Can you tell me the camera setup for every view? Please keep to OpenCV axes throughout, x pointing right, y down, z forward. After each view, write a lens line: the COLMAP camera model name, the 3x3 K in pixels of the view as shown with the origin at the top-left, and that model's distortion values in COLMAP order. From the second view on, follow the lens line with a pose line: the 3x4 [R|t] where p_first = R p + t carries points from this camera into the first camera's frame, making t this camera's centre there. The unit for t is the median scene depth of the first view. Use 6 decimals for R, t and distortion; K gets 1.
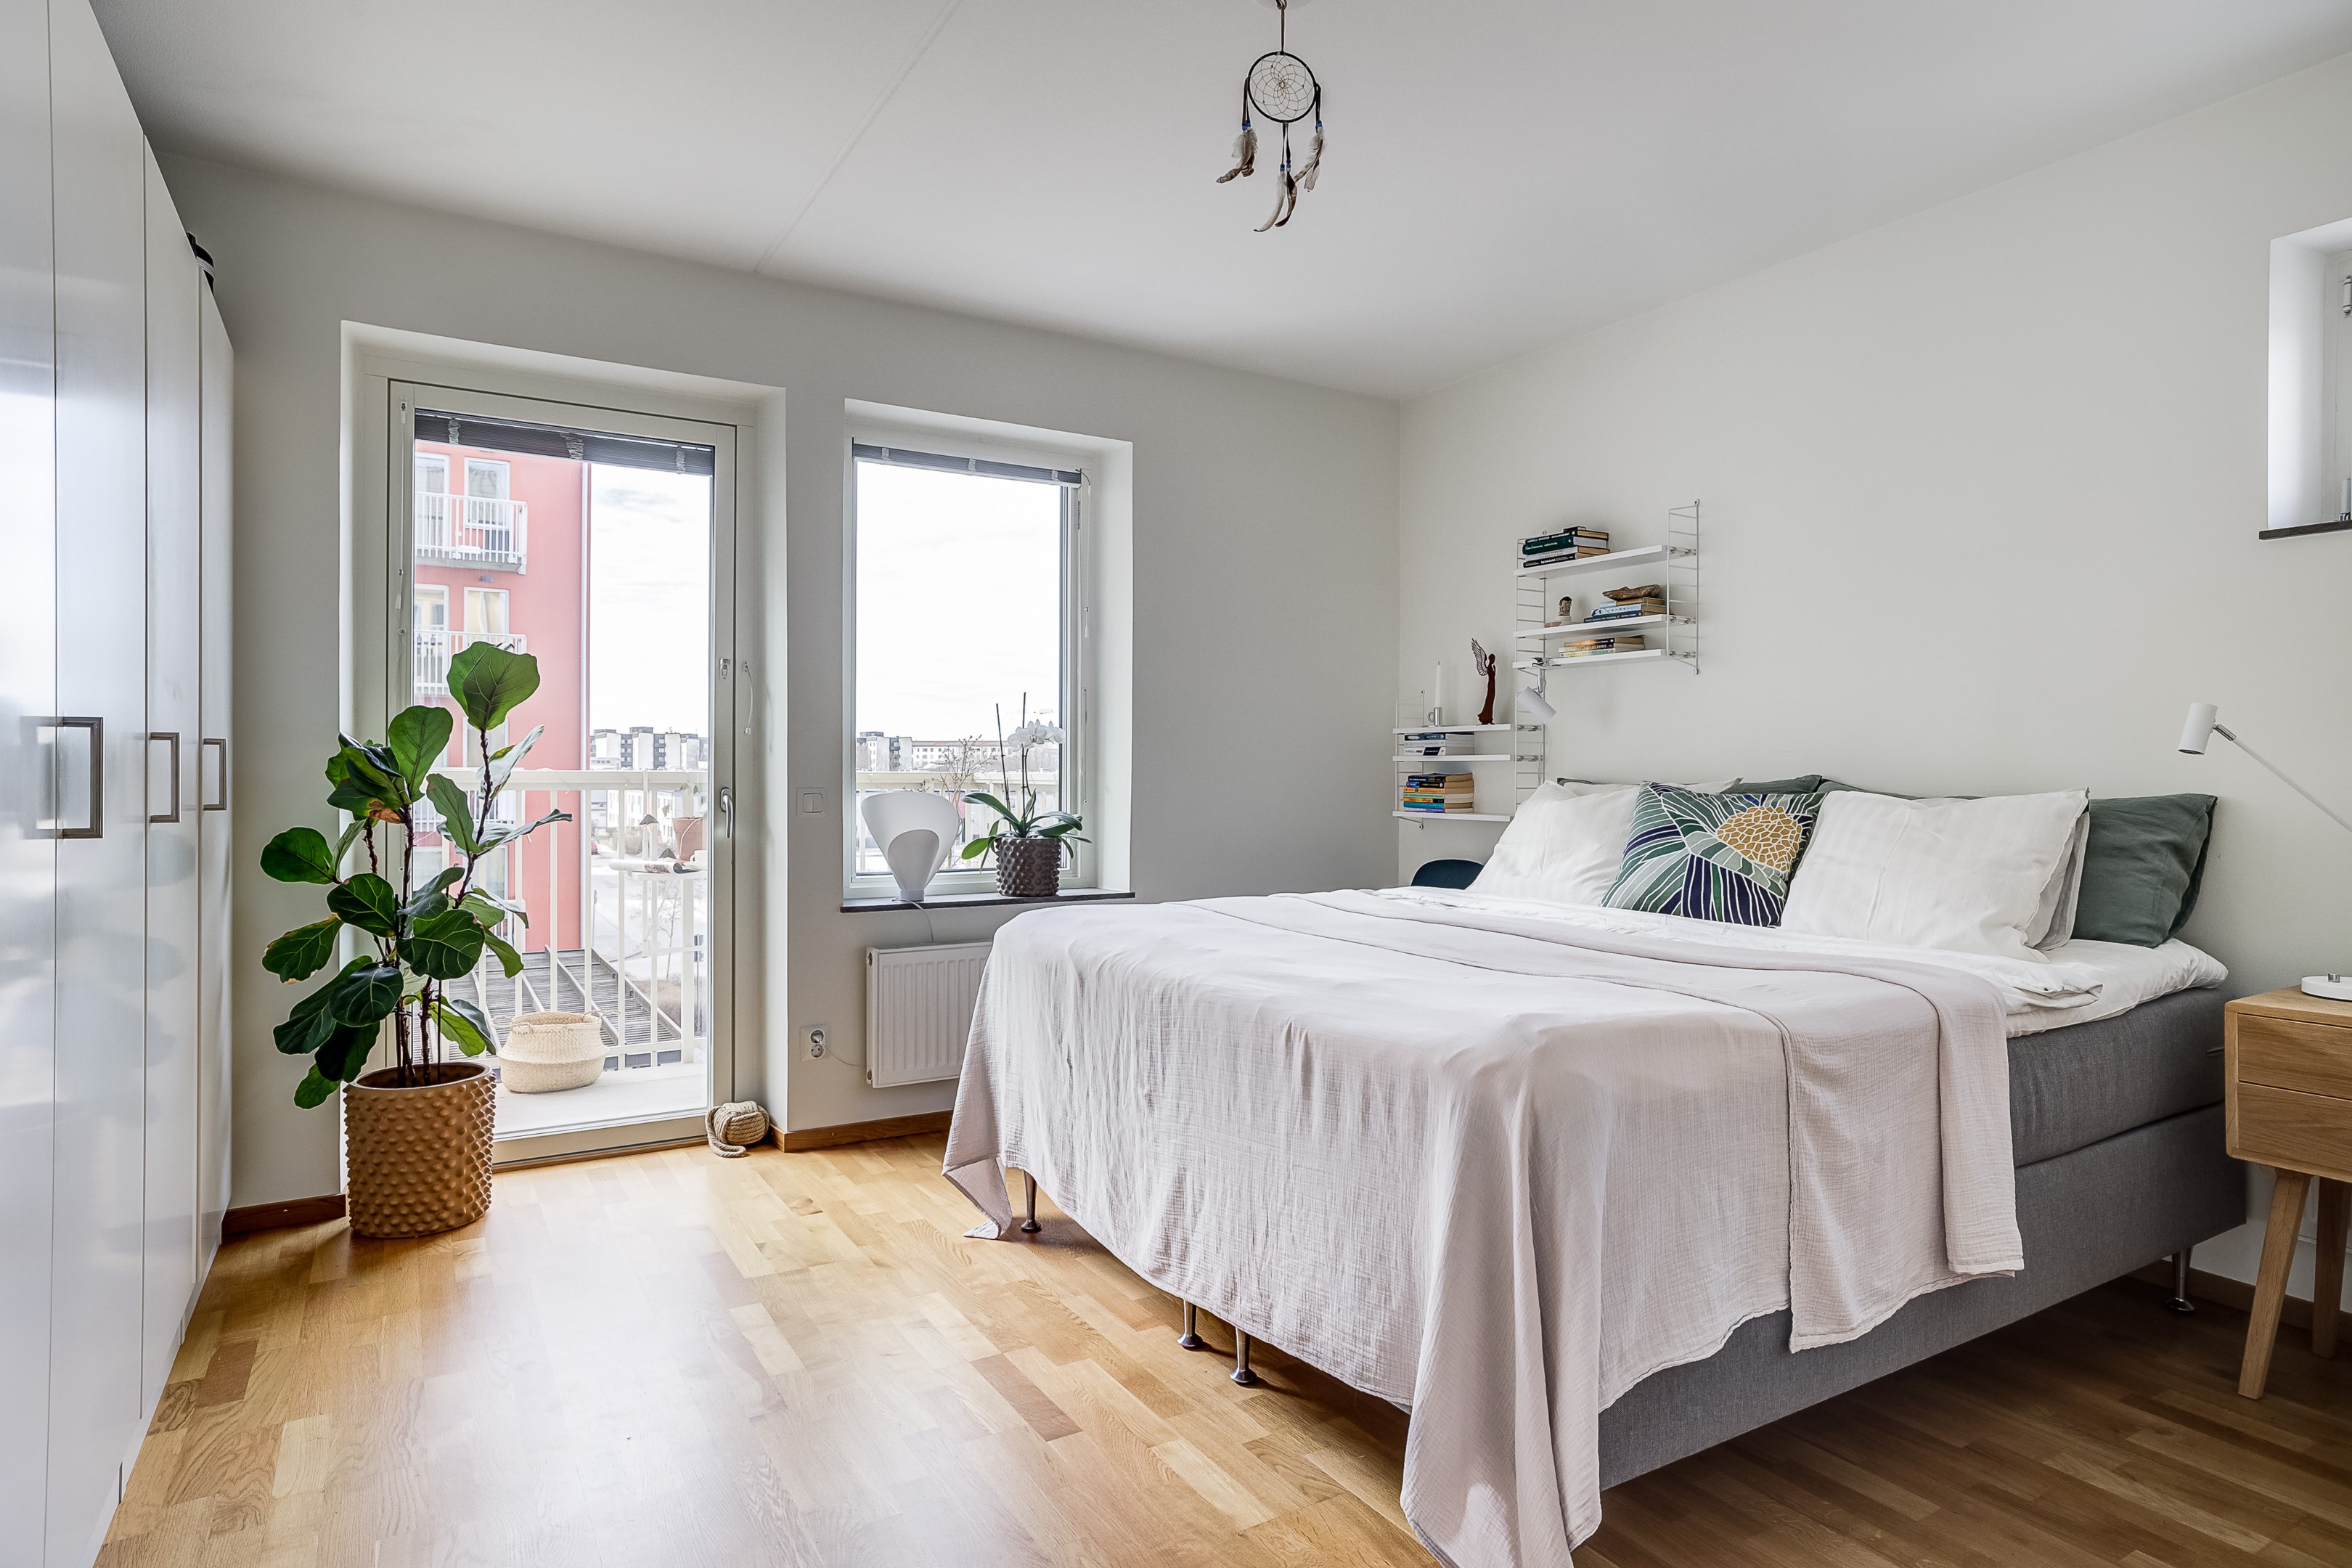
lens RADIAL K [[1284.1, 0, 1225.2], [0, 1284.1, 772.8], [0, 0, 1]] dist [-0.024575, 0.016371]
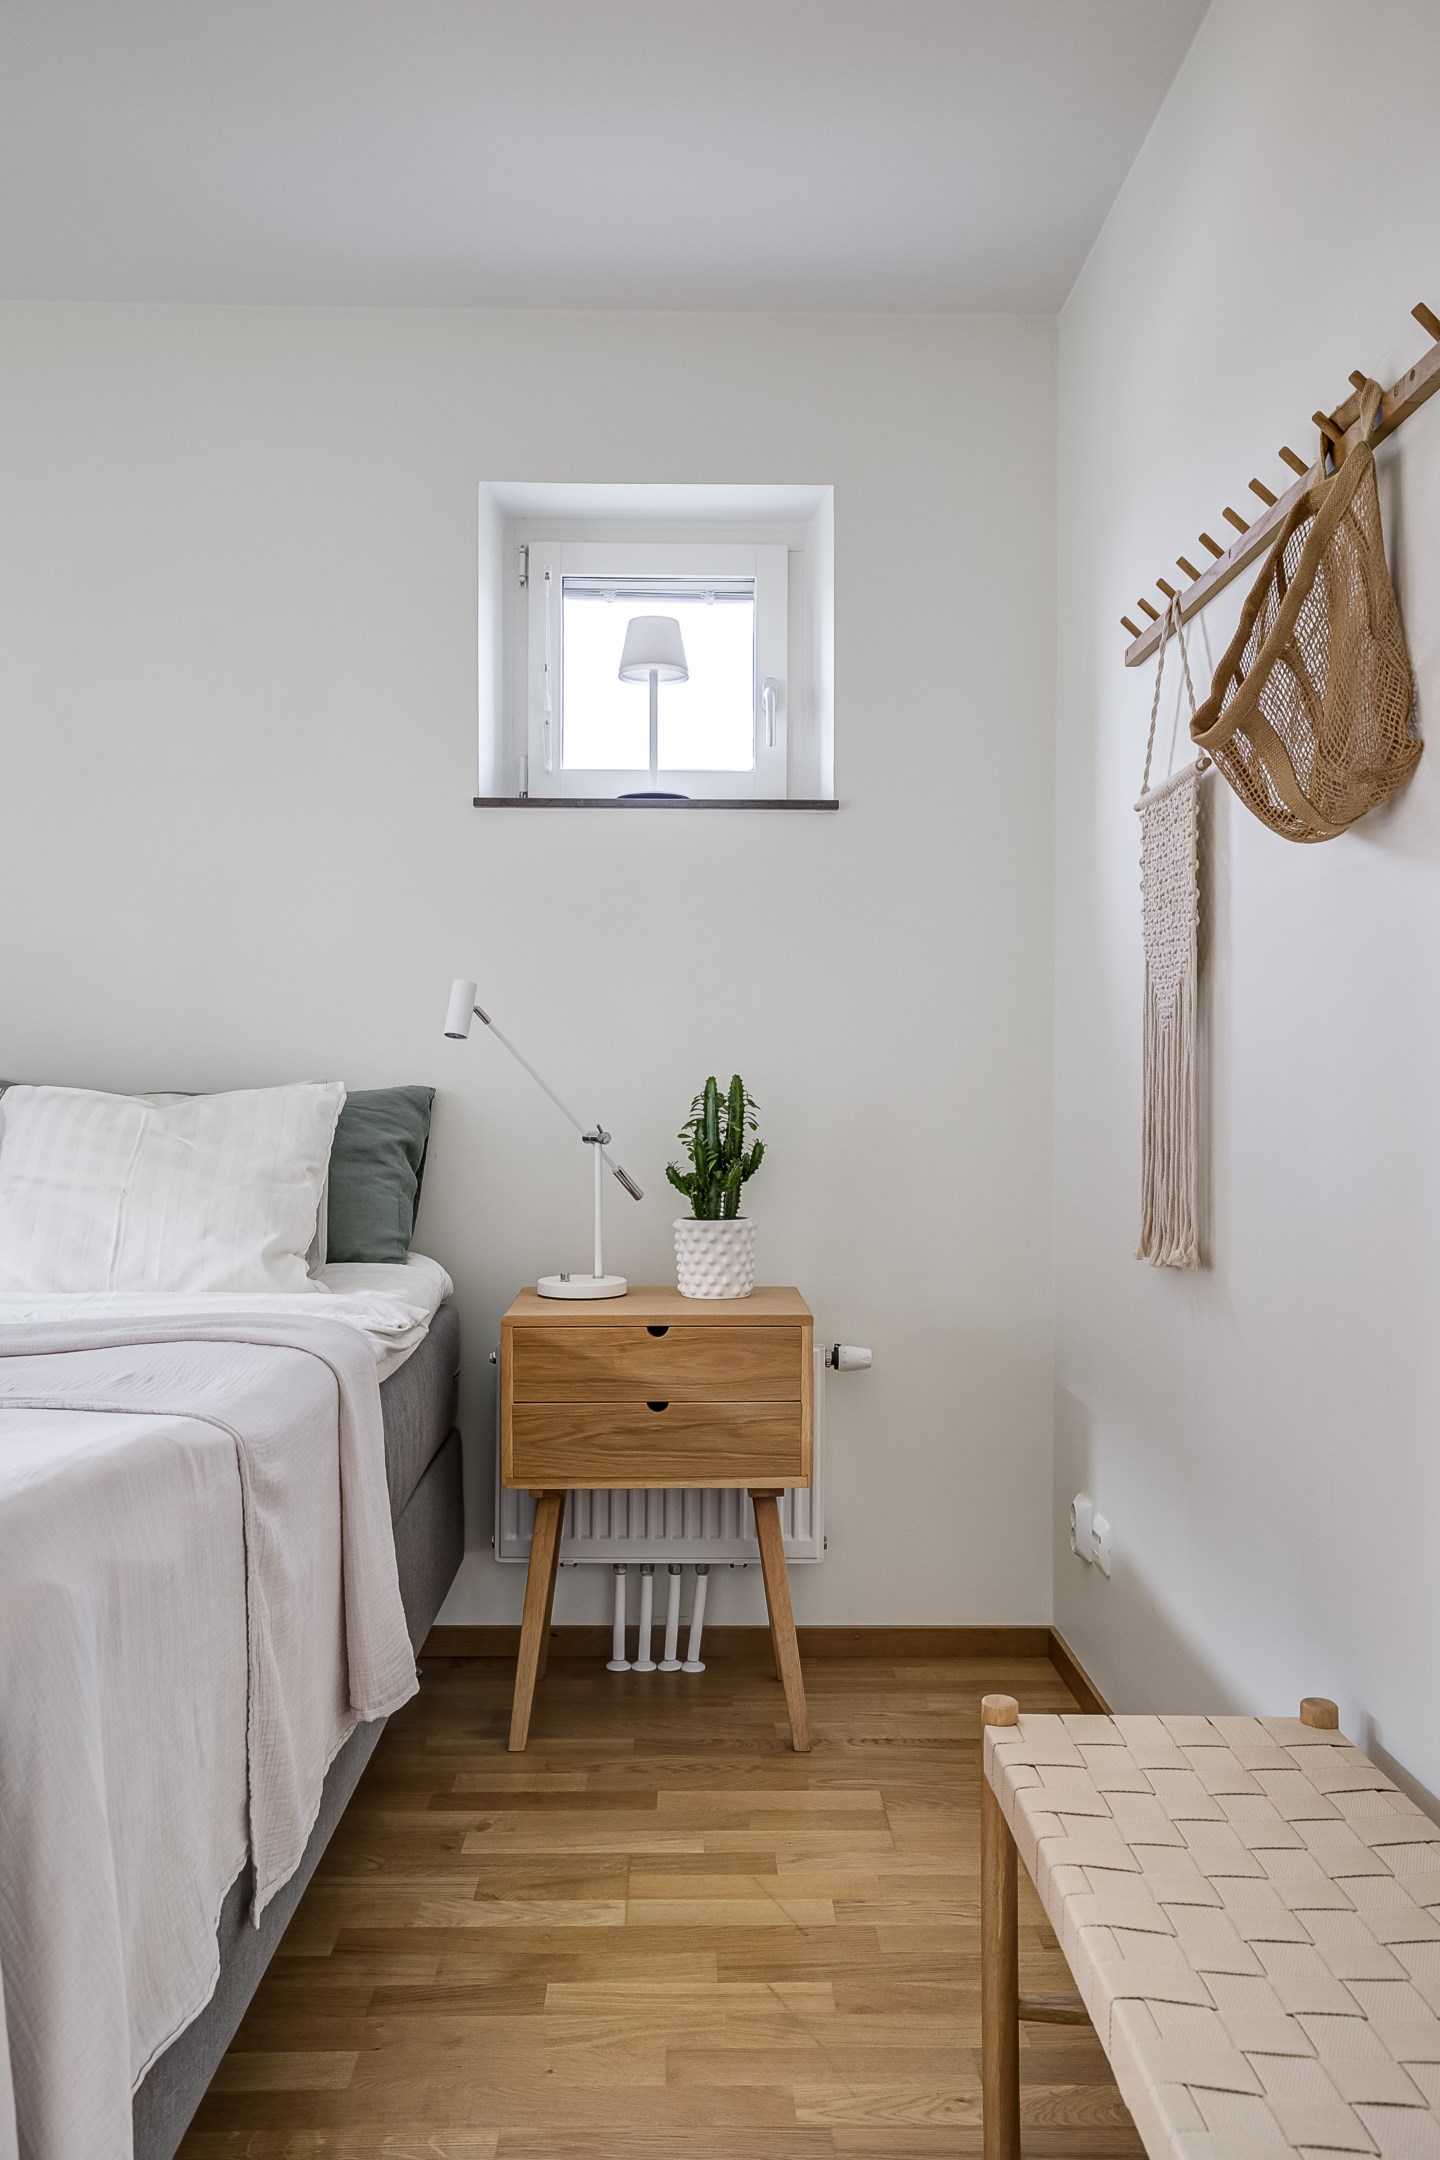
lens RADIAL K [[1644.2, 0, 716.8], [0, 1644.2, 1077.8], [0, 0, 1]] dist [0.002181, 0.039722]
pose [[0.521089, 0.001378, 0.853501, -0.114808], [-0.001889, 0.999998, -0.000461, 0.012324], [-0.853500, -0.001372, 0.521091, 0.256690]]
